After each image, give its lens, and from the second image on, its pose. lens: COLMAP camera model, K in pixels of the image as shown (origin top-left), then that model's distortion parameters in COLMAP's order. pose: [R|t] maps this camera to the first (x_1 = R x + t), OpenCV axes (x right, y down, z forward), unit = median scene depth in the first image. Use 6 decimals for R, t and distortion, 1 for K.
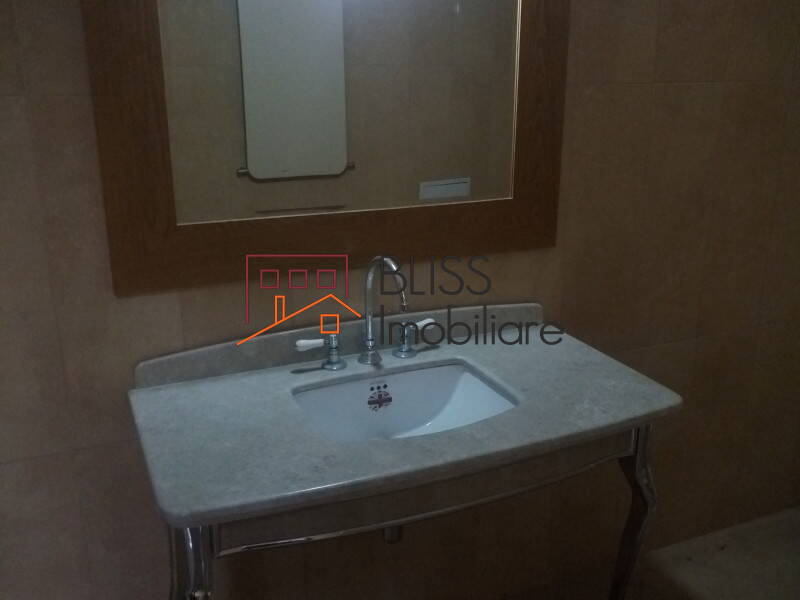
lens RADIAL K [[788.7, 0, 400.0], [0, 788.7, 307.1], [0, 0, 1]] dist [0.008490, -0.005463]
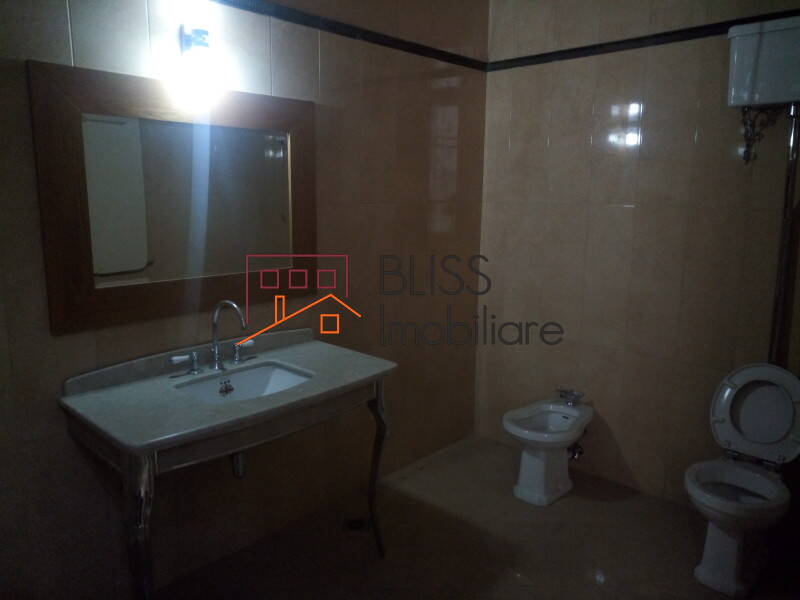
lens RADIAL K [[590.5, 0, 391.2], [0, 590.5, 291.6], [0, 0, 1]] dist [0.008591, 0.014905]
pose [[0.921381, -0.054116, 0.384874, -0.173566], [0.106847, 0.987372, -0.116960, 0.097420], [-0.373685, 0.148887, 0.915528, -0.289458]]
